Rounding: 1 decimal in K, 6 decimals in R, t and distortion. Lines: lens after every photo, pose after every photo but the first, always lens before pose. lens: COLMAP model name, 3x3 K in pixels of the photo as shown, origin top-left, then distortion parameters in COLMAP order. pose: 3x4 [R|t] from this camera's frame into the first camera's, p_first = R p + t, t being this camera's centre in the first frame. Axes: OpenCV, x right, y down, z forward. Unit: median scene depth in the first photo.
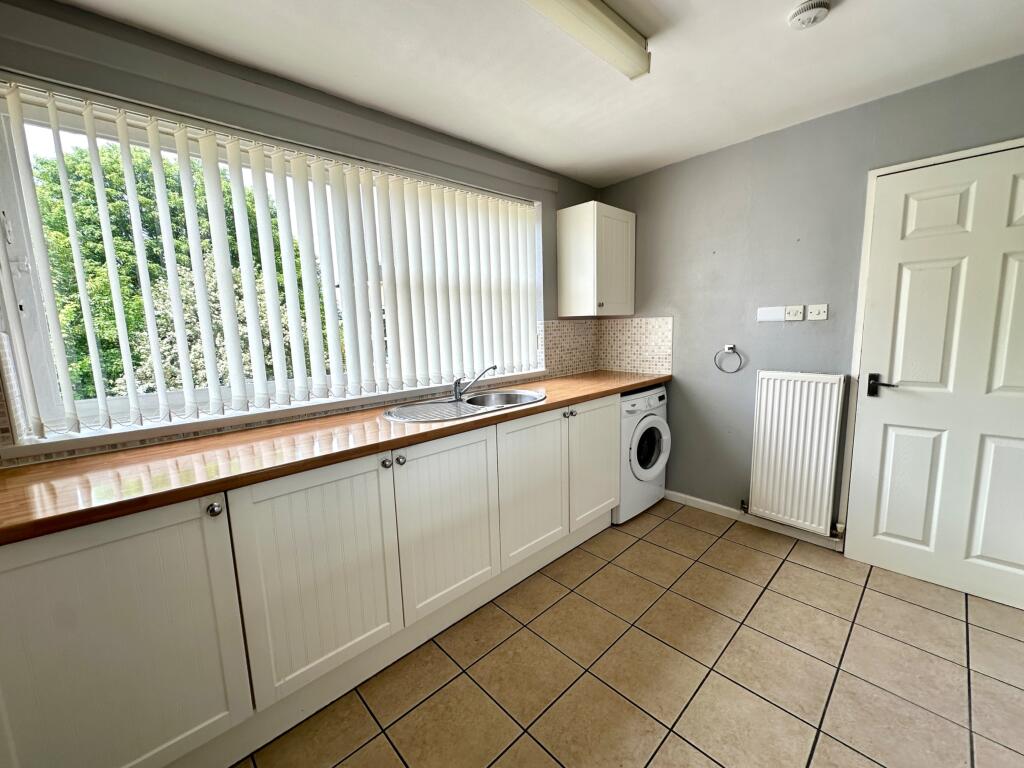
lens RADIAL K [[409.4, 0, 512.9], [0, 409.4, 382.7], [0, 0, 1]] dist [0.001020, -0.000026]
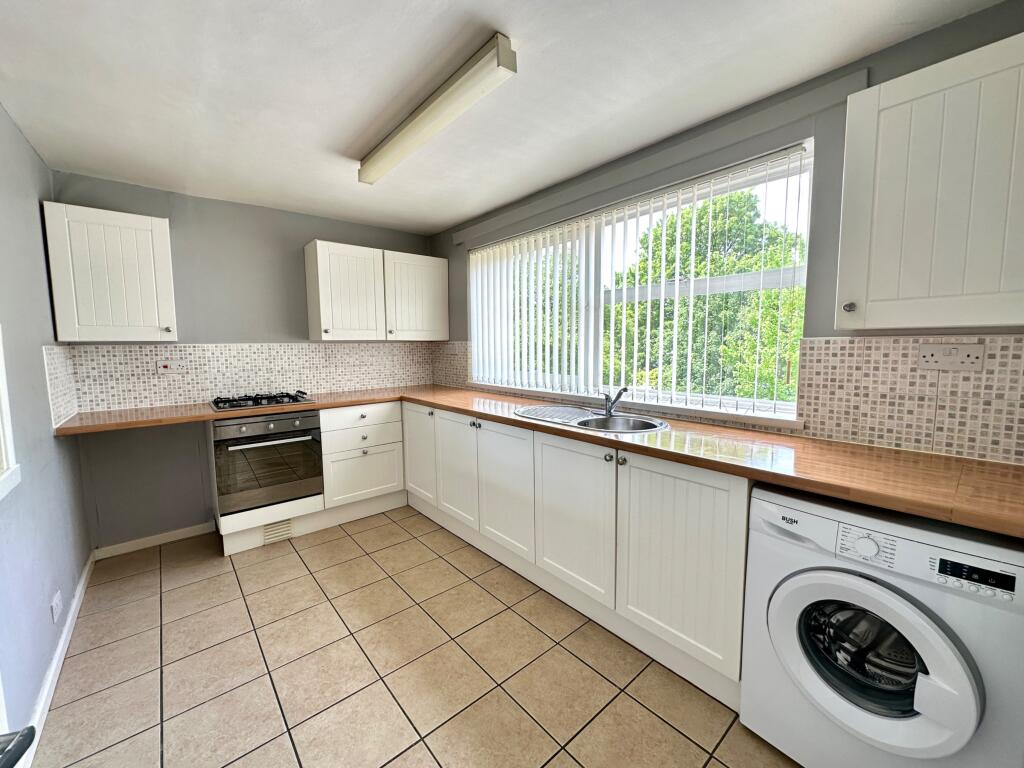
lens RADIAL K [[409.4, 0, 513.0], [0, 409.4, 382.6], [0, 0, 1]] dist [0.001020, -0.000026]
pose [[-0.045543, 0.129116, -0.990583, 1.066936], [-0.128371, 0.982634, 0.133982, -0.175459], [0.990680, 0.133264, -0.028178, 0.947846]]
